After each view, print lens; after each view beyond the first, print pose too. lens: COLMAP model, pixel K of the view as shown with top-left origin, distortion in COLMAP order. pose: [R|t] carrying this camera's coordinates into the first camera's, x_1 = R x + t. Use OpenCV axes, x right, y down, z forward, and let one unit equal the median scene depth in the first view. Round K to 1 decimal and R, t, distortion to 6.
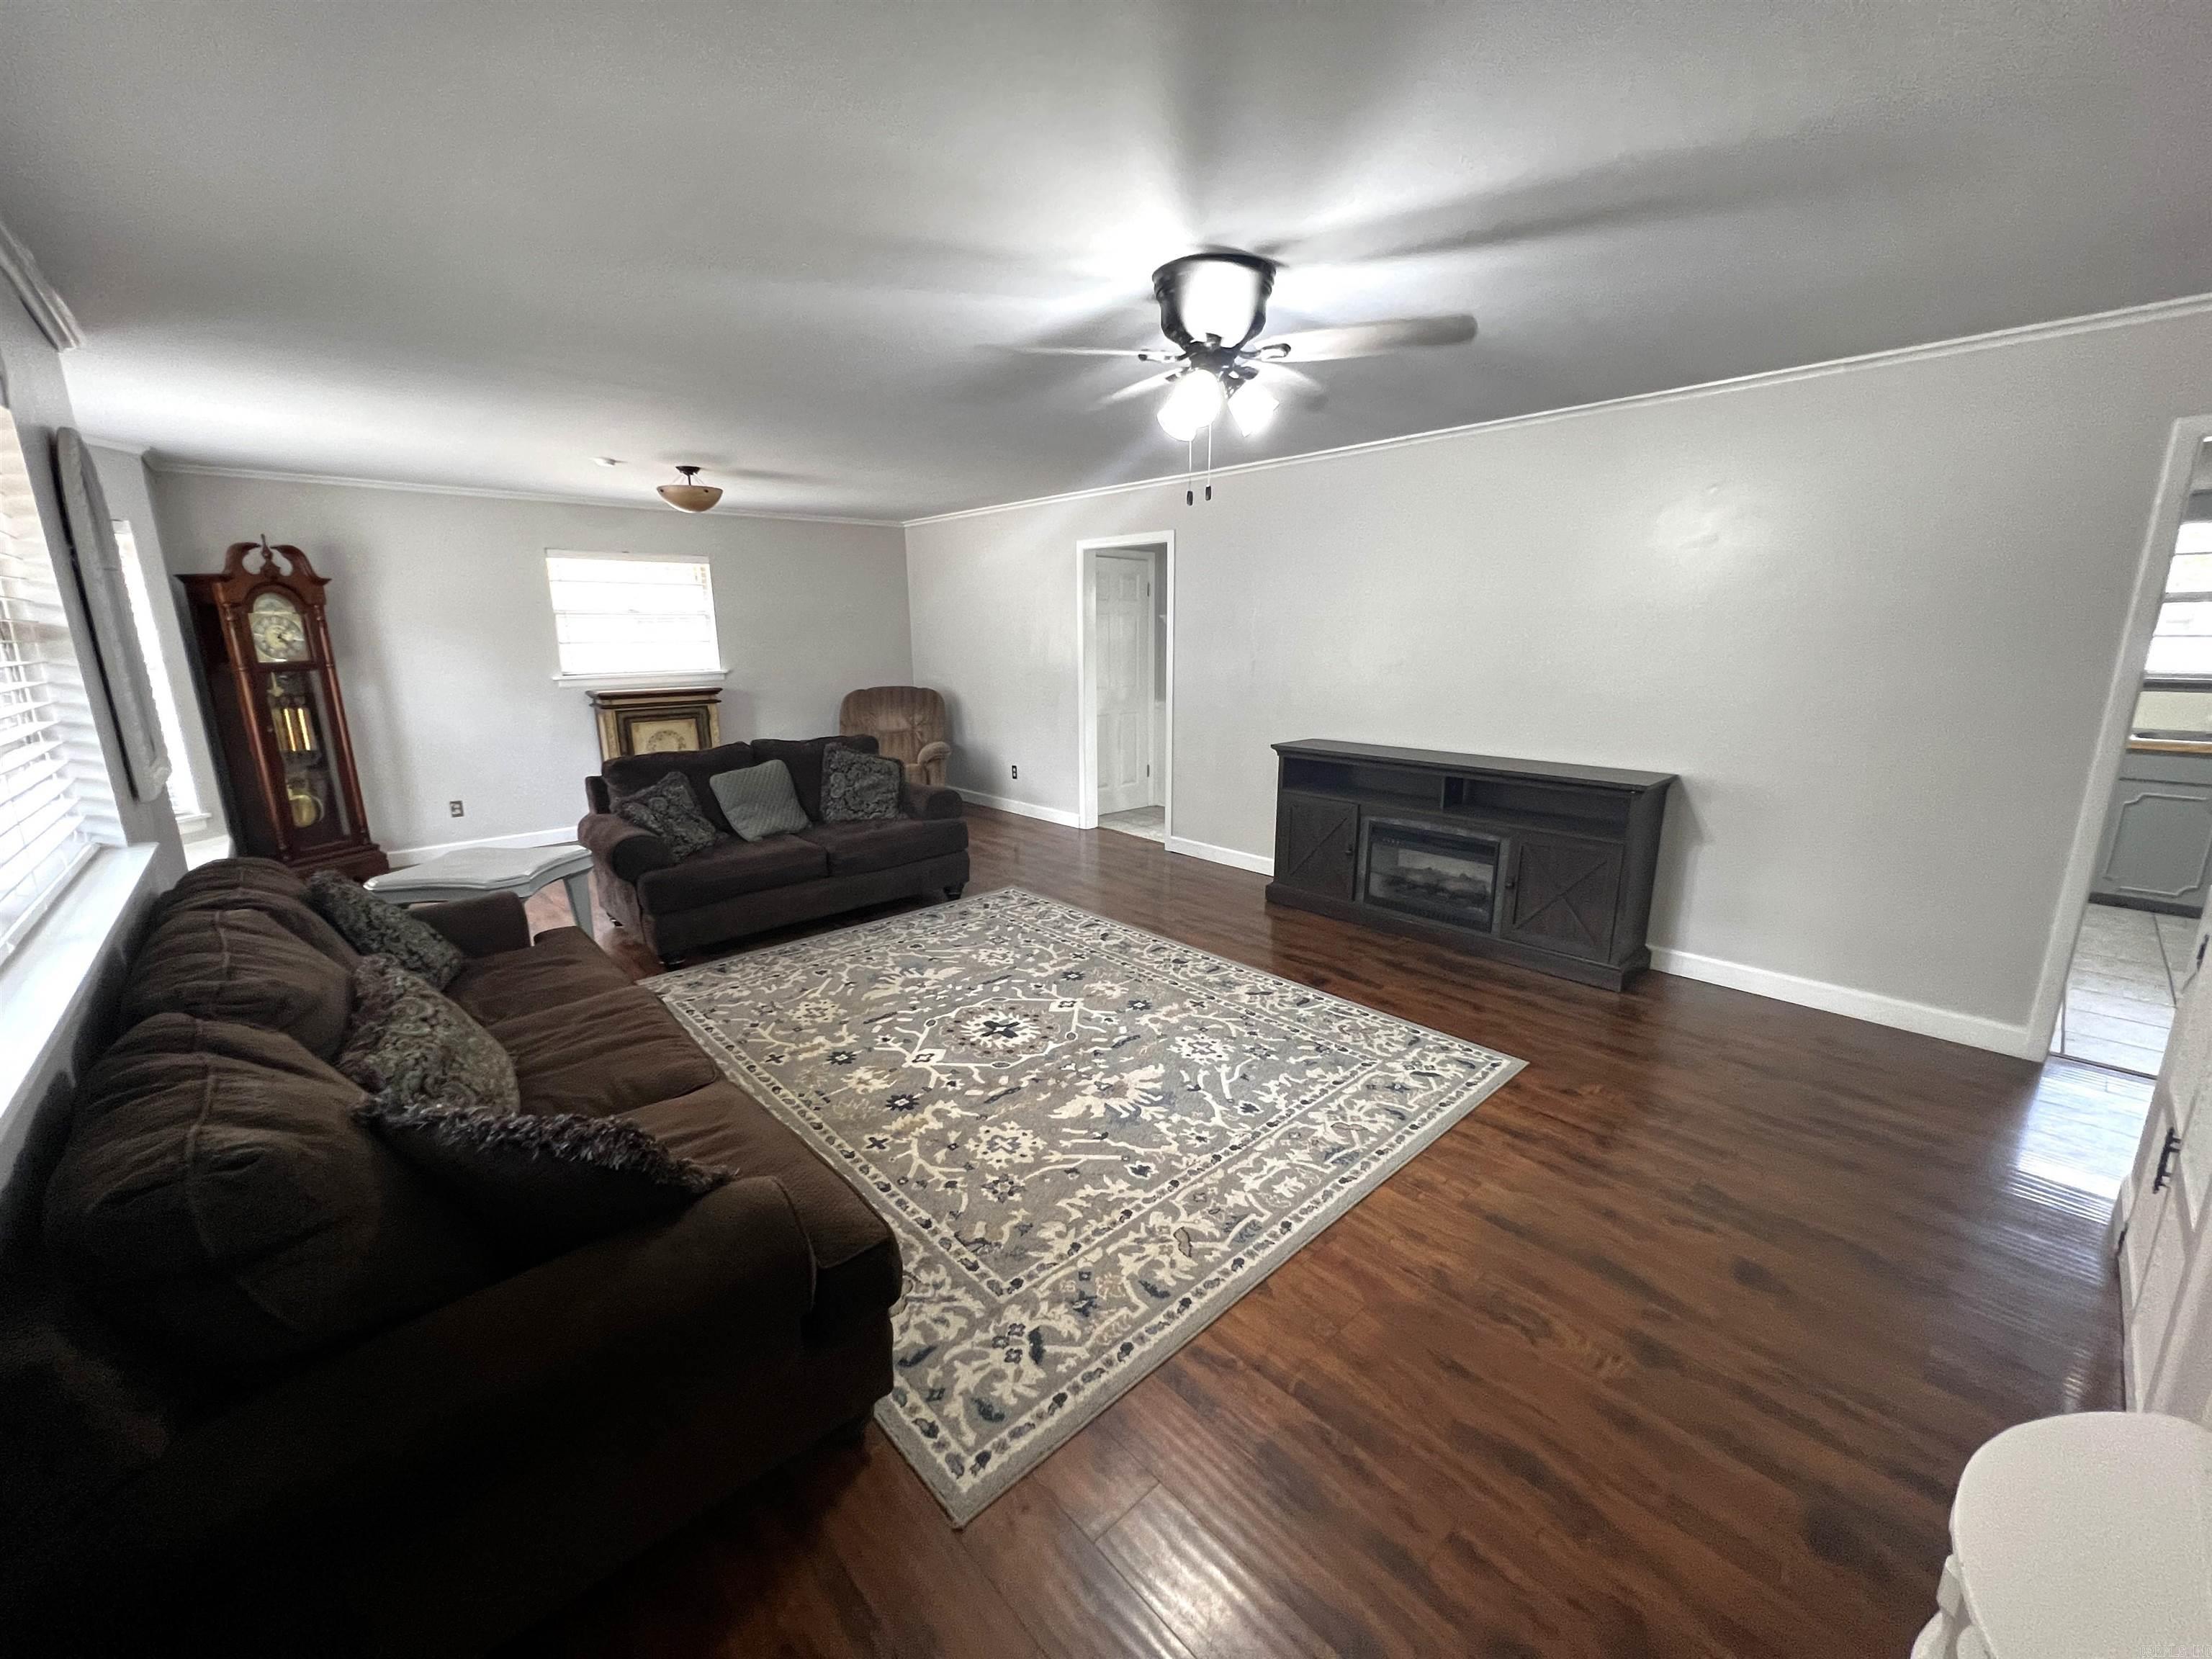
lens RADIAL K [[883.8, 0, 1108.2], [0, 883.8, 832.7], [0, 0, 1]] dist [0.000401, 0.000241]
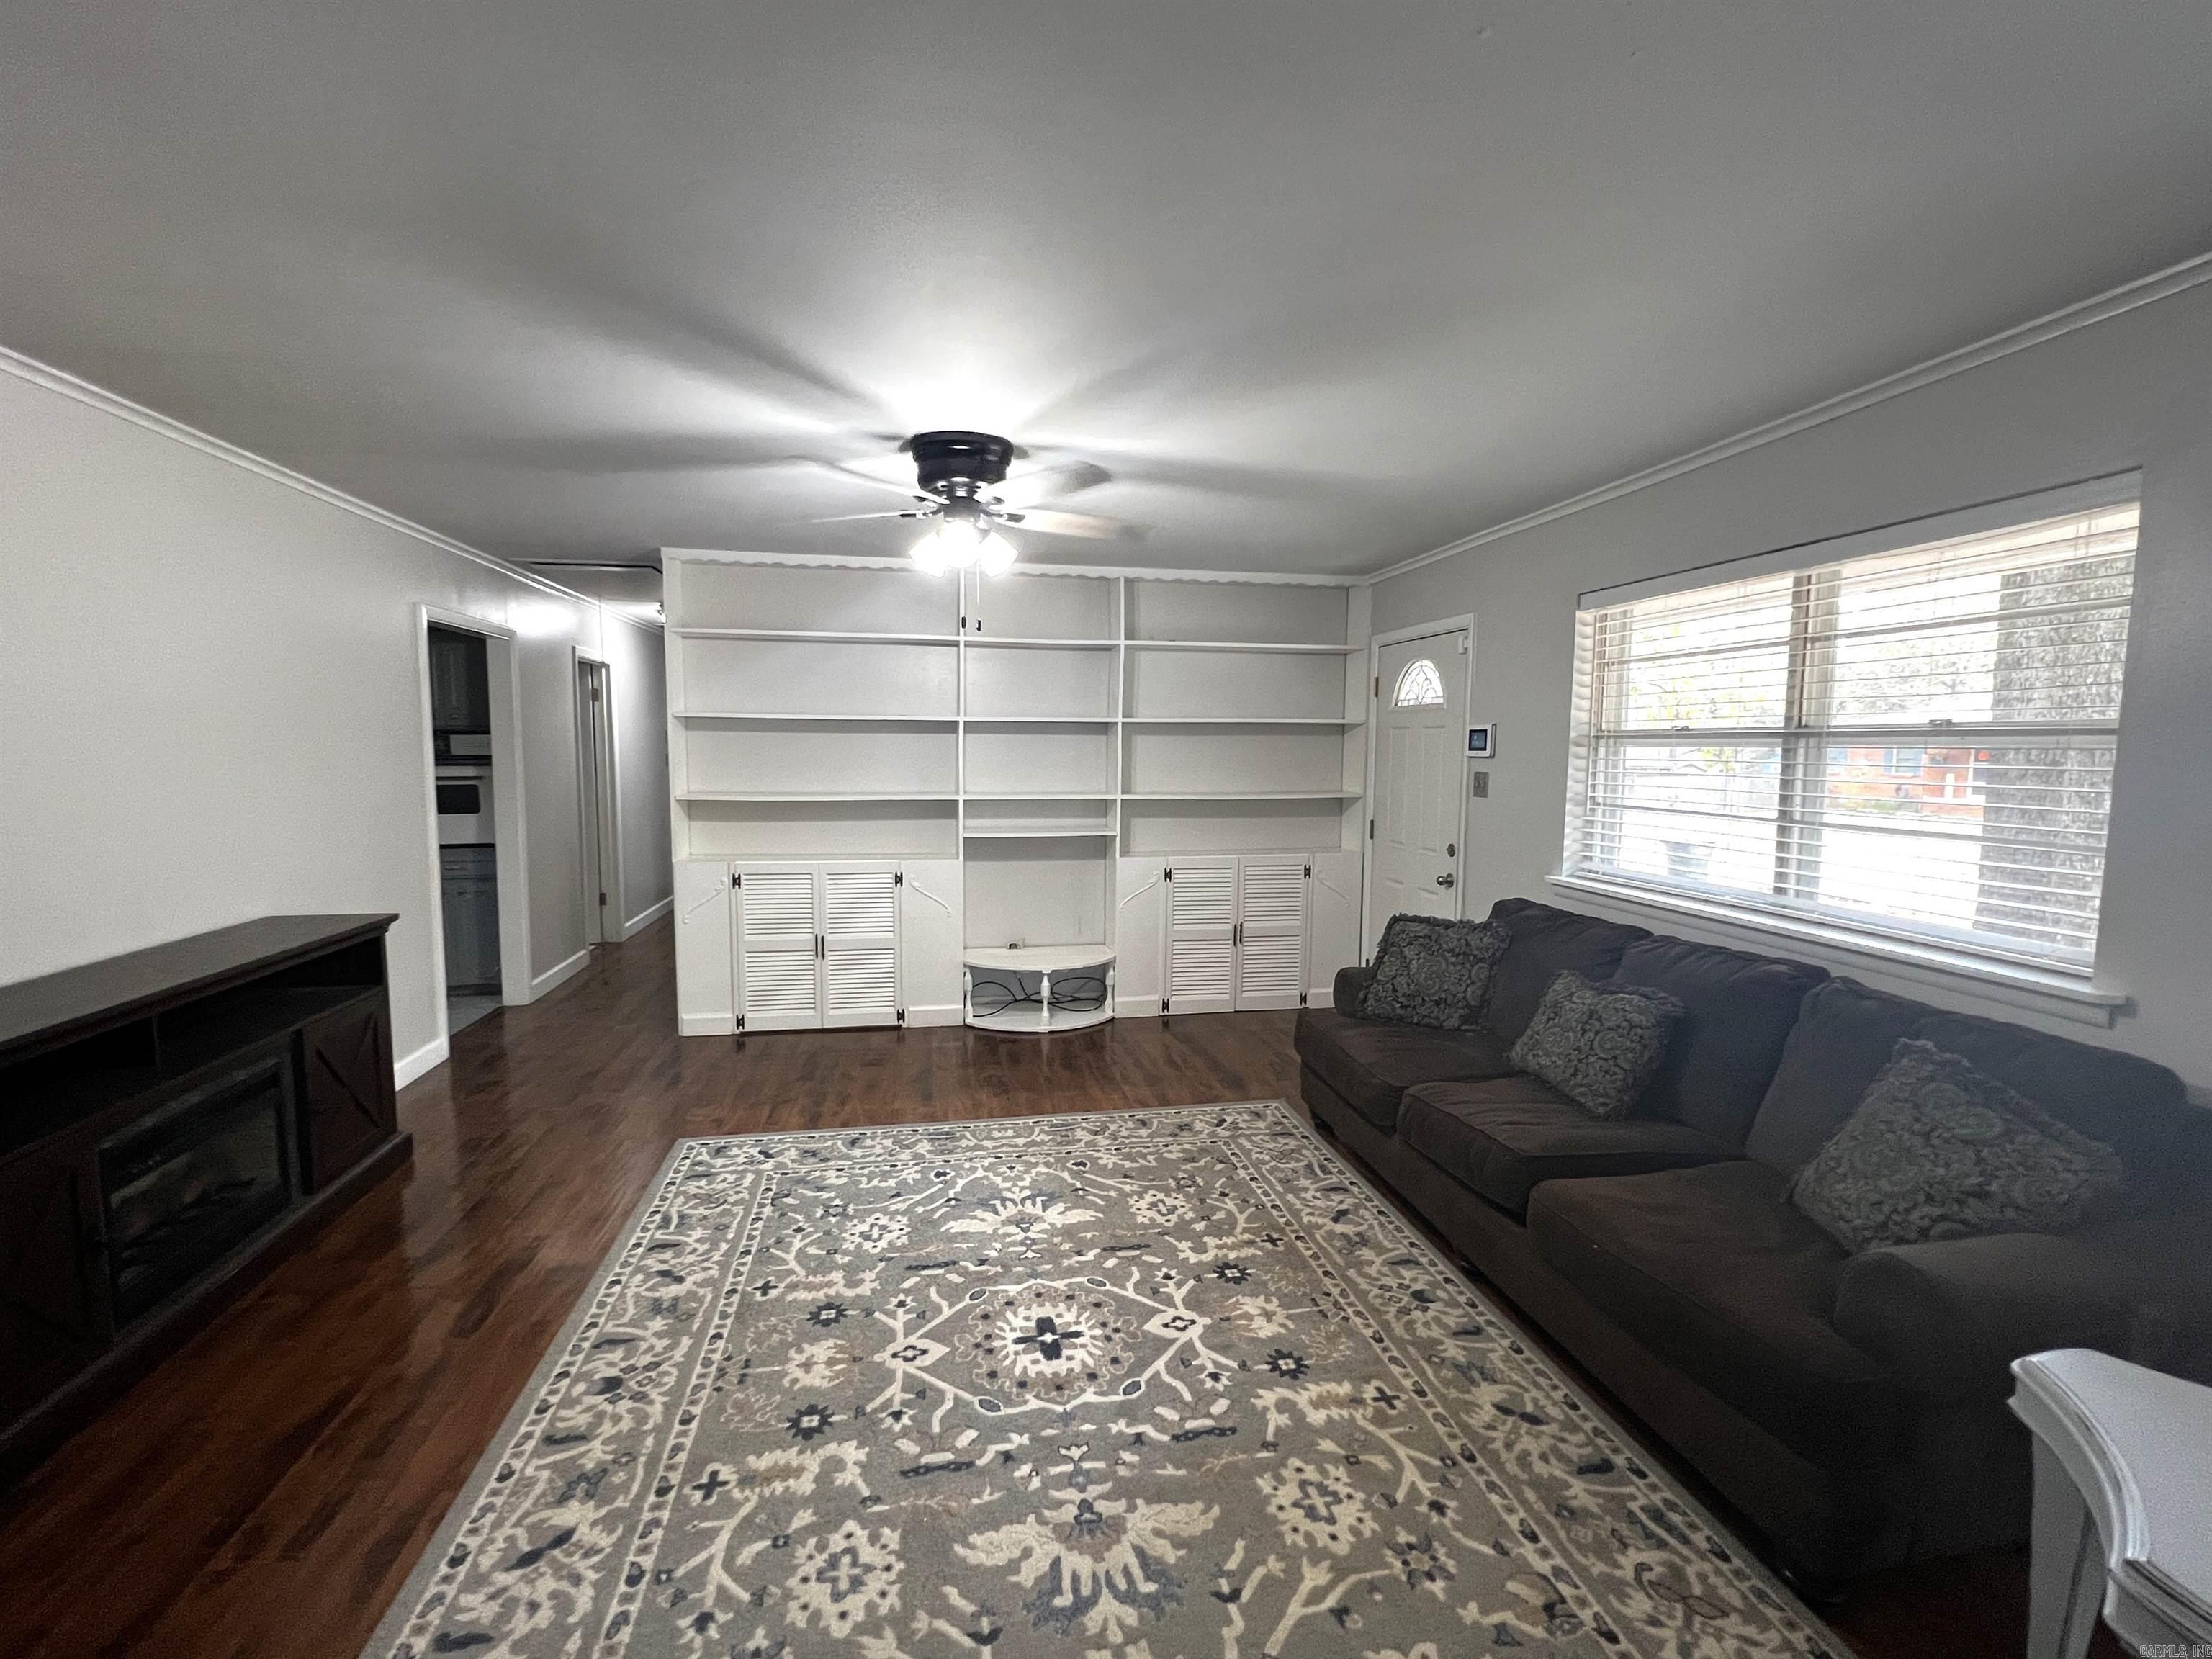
lens RADIAL K [[989.2, 0, 1105.8], [0, 989.2, 835.1], [0, 0, 1]] dist [0.000132, -0.000031]
pose [[-0.845933, -0.047125, 0.531203, -0.573293], [0.119325, 0.954107, 0.274665, -0.354078], [-0.519768, 0.295734, -0.801488, 1.577437]]
